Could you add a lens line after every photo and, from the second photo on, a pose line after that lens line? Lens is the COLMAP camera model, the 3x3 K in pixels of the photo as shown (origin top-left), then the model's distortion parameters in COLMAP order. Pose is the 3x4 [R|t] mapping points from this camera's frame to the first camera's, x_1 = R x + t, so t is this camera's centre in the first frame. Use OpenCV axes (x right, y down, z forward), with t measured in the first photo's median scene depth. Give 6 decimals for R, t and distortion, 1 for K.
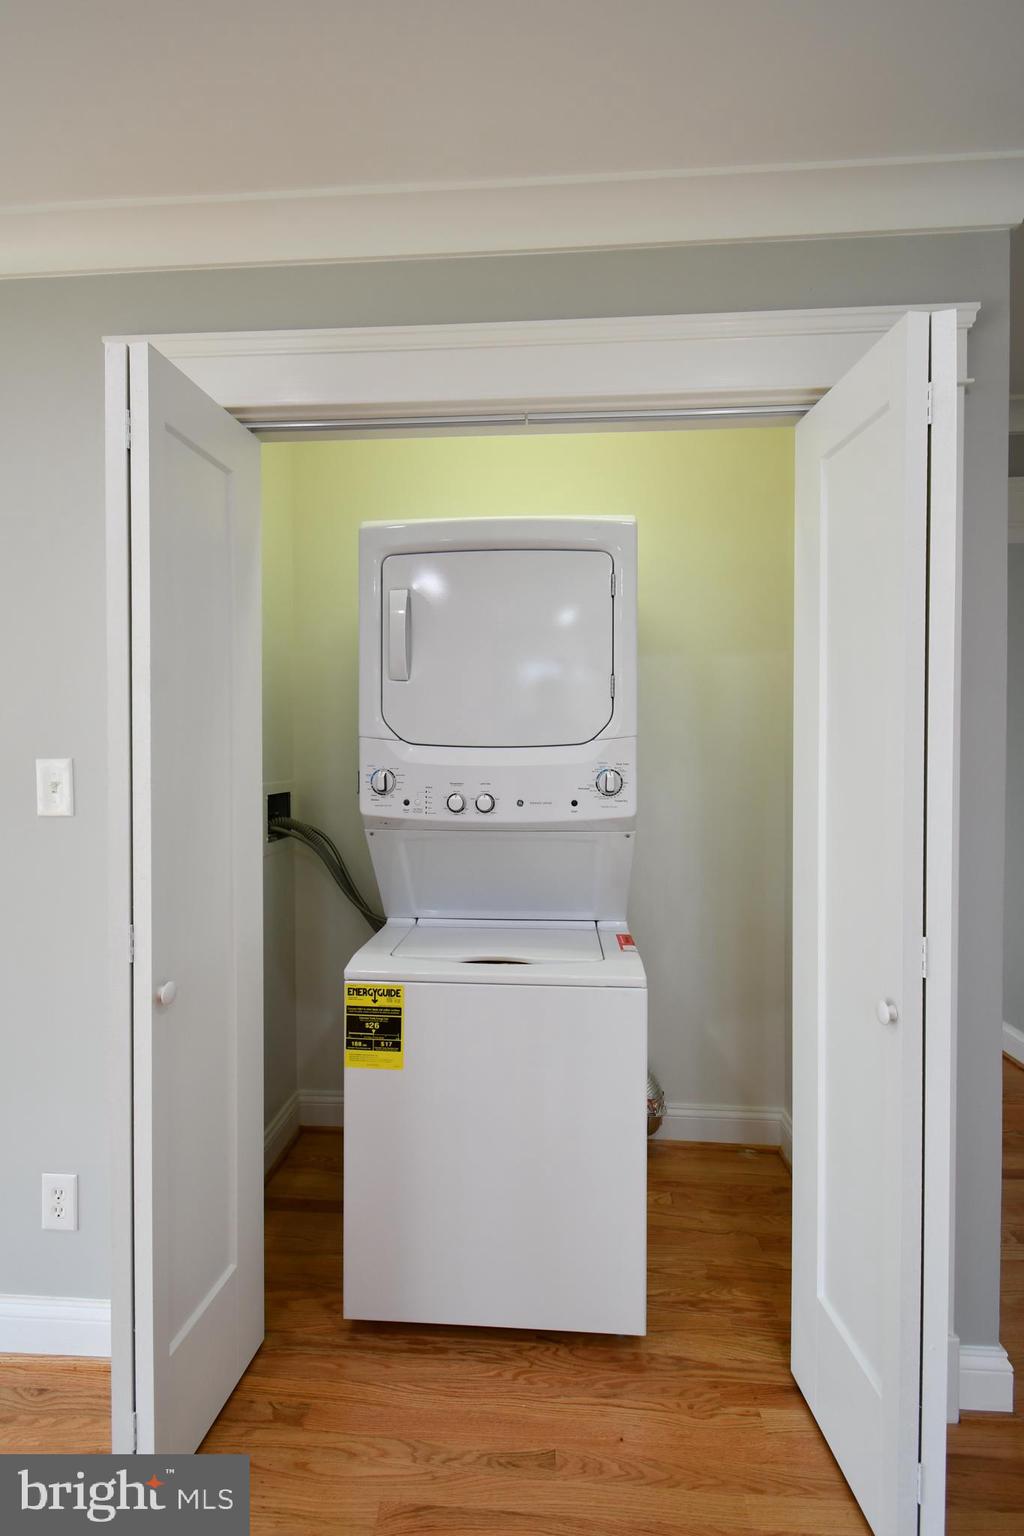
lens RADIAL K [[675.8, 0, 512.1], [0, 675.8, 772.7], [0, 0, 1]] dist [0.006201, -0.001977]
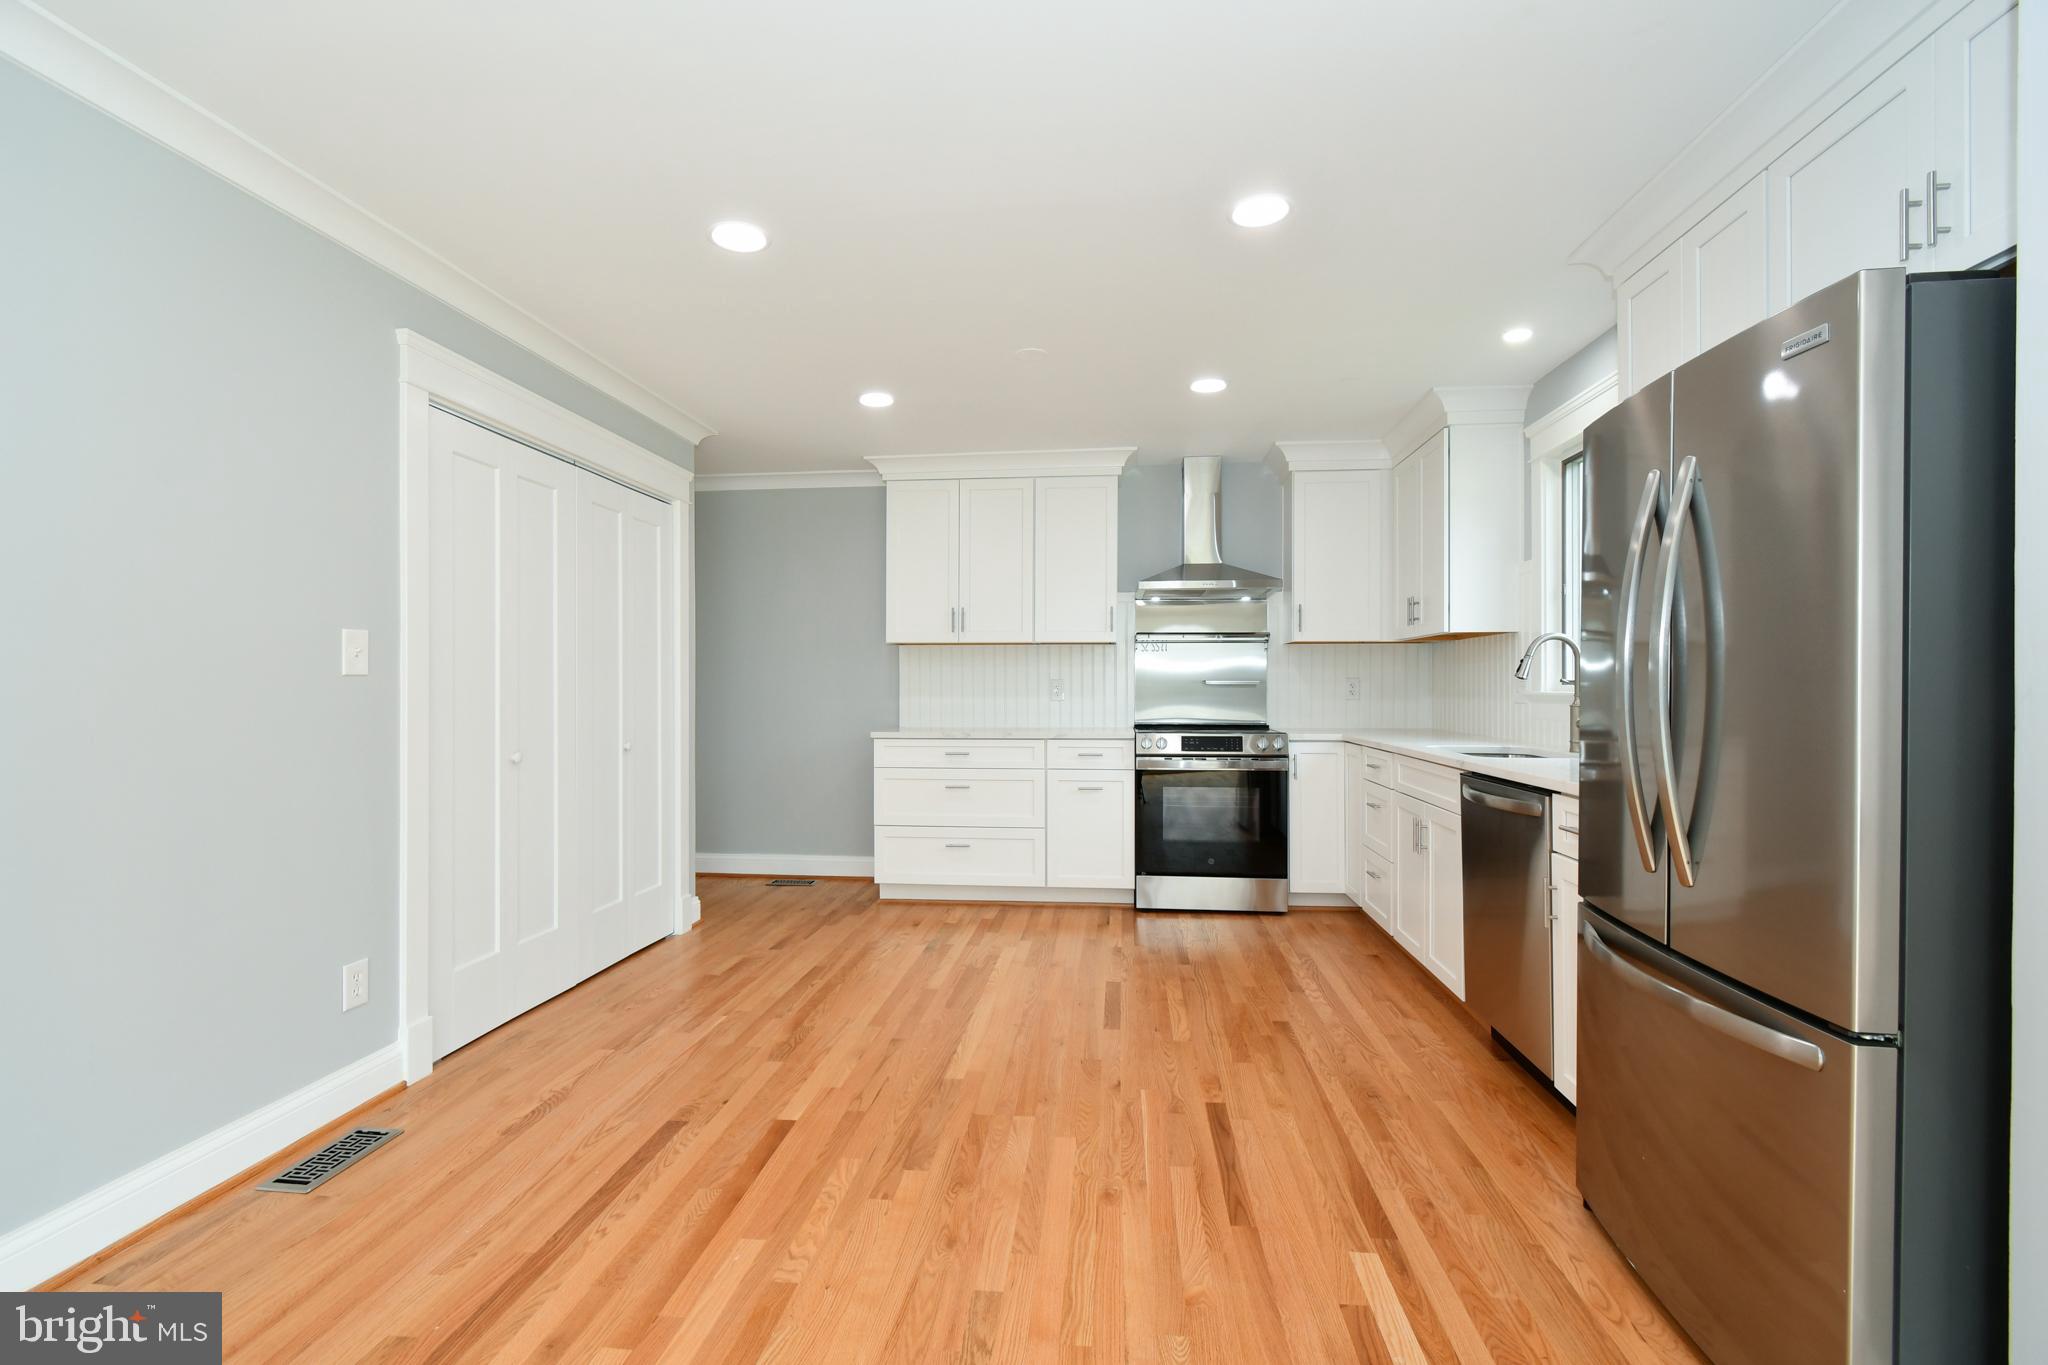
lens RADIAL K [[901.0, 0, 1018.7], [0, 901.0, 684.5], [0, 0, 1]] dist [0.006201, -0.001977]
pose [[0.034271, -0.001894, 0.999411, -2.659671], [0.000448, 0.999998, 0.001880, 0.091869], [-0.999412, 0.000383, 0.034272, -0.305605]]
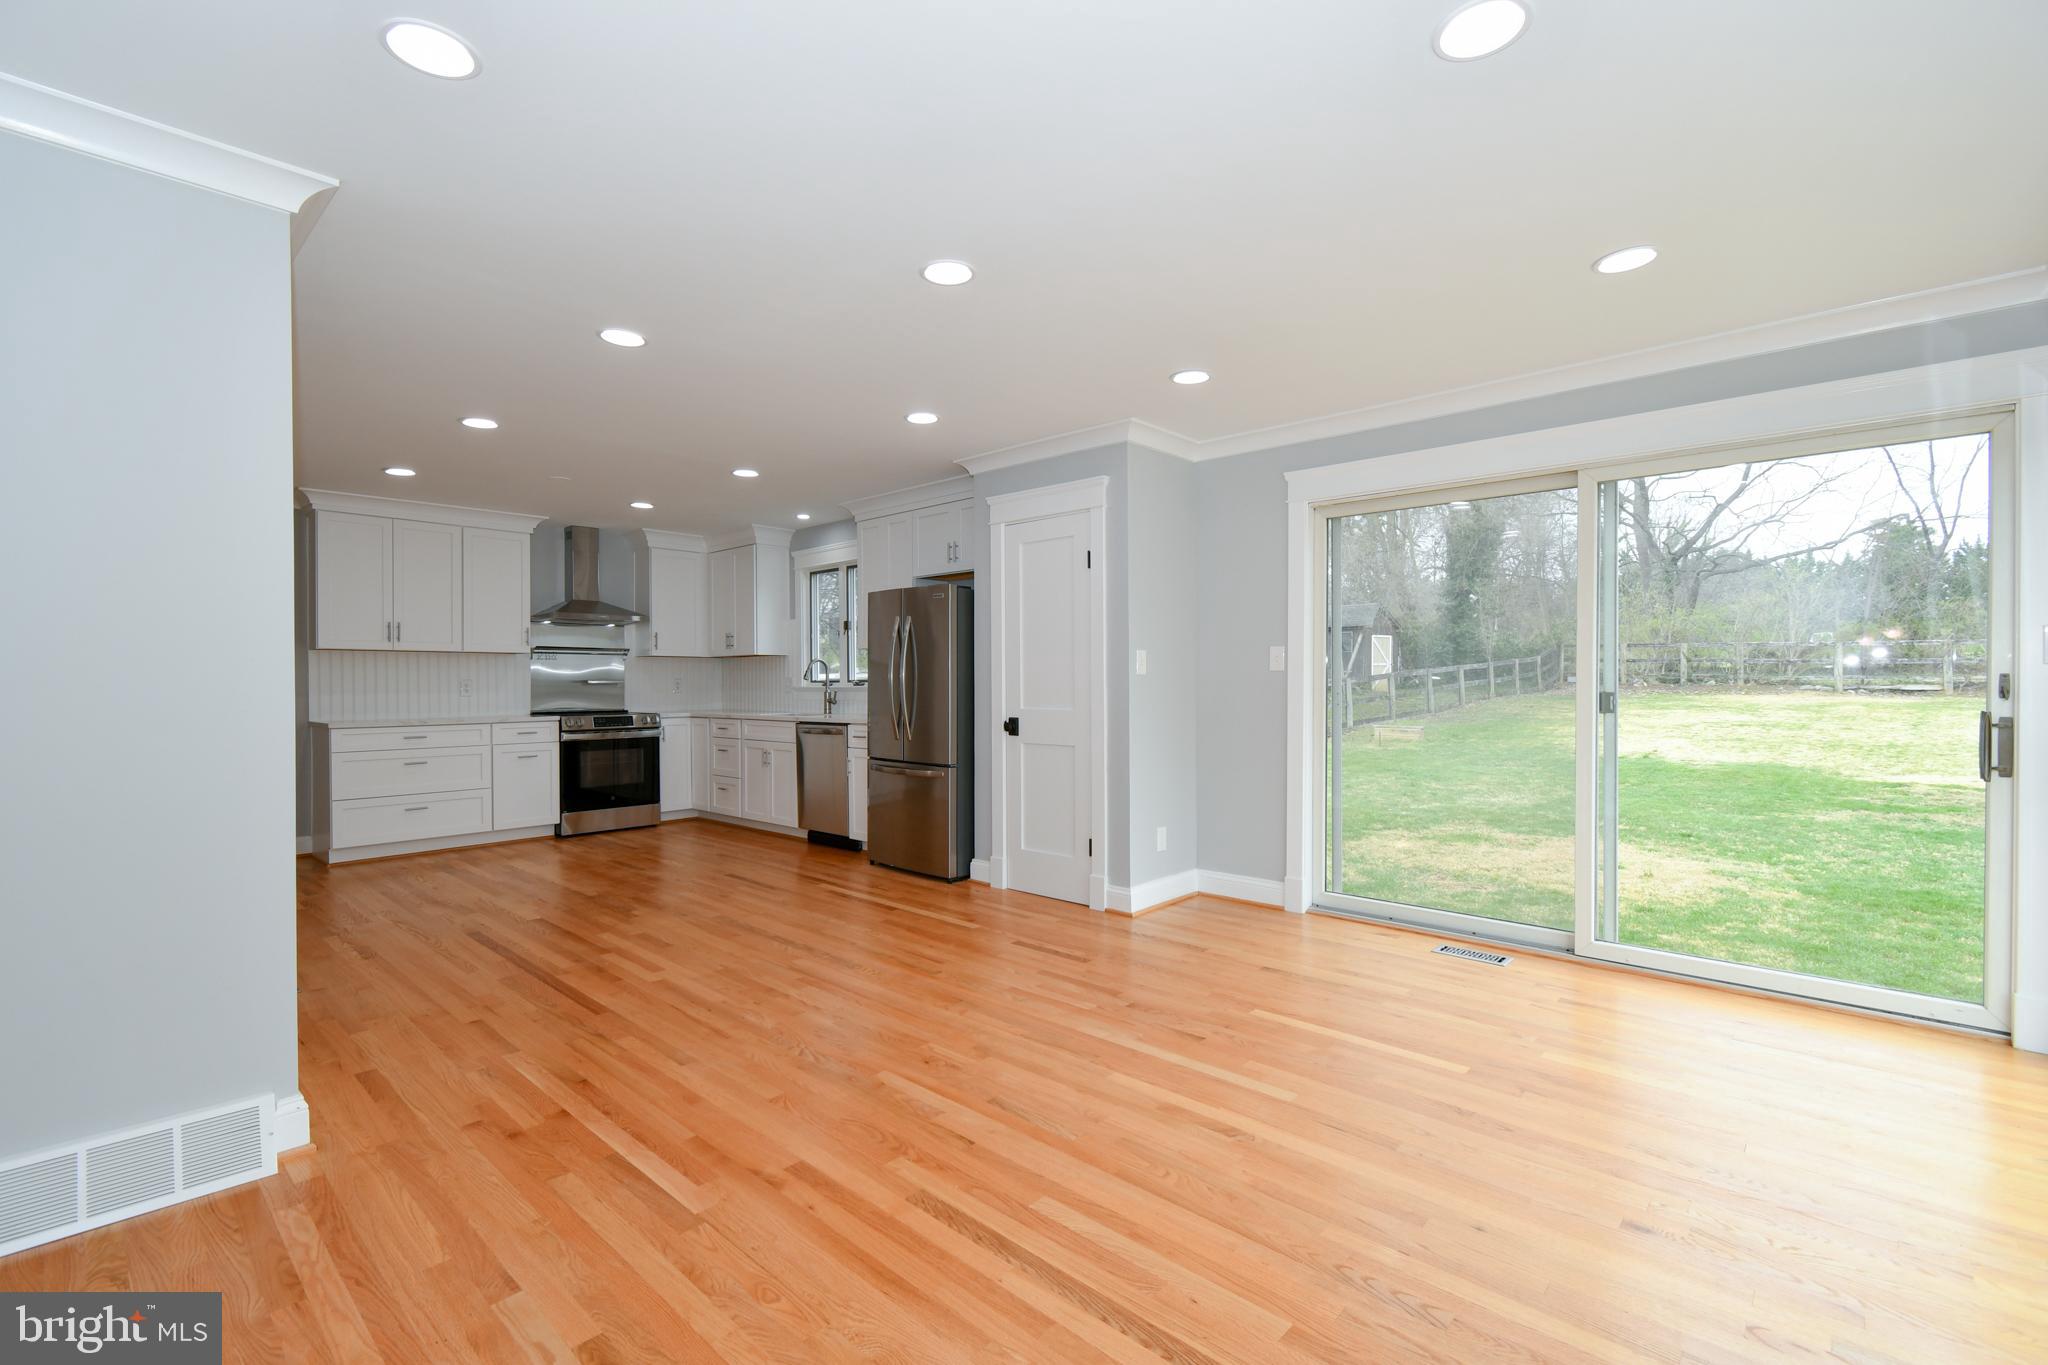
lens RADIAL K [[901.0, 0, 1022.0], [0, 901.0, 685.1], [0, 0, 1]] dist [0.006201, -0.001977]
pose [[-0.784762, -0.001658, 0.619795, -4.436015], [0.002079, 0.999984, 0.005308, 0.086097], [-0.619794, 0.005454, -0.784746, 1.818269]]
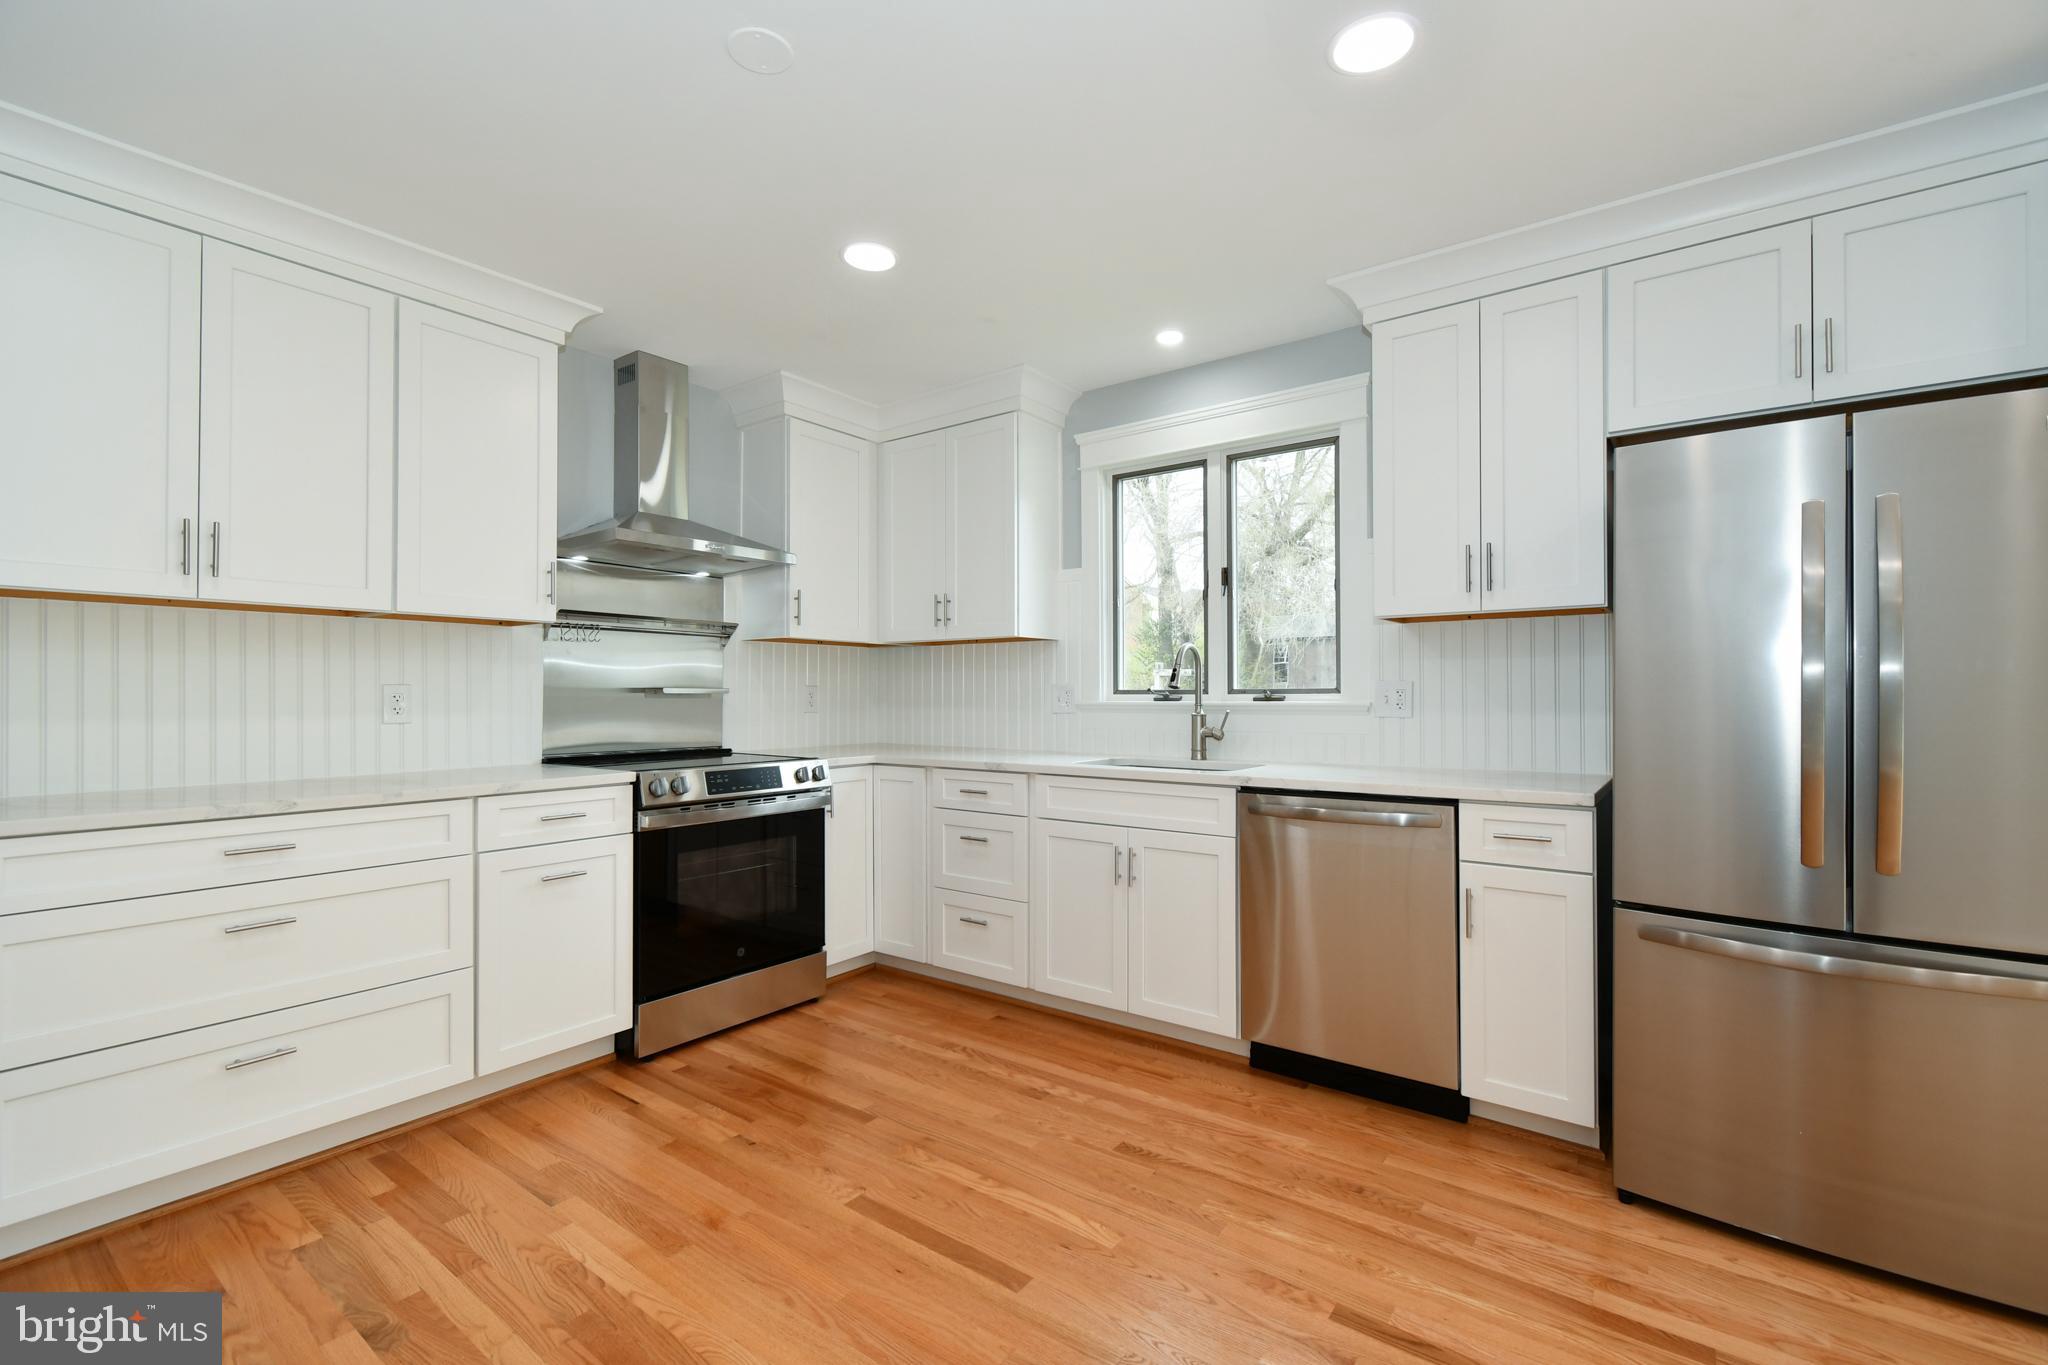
lens RADIAL K [[901.0, 0, 1019.2], [0, 901.0, 686.0], [0, 0, 1]] dist [0.006201, -0.001977]
pose [[-0.843719, 0.002055, 0.536782, -1.022578], [-0.002535, 0.999966, -0.007812, 0.094559], [-0.536780, -0.007952, -0.843685, 0.712742]]
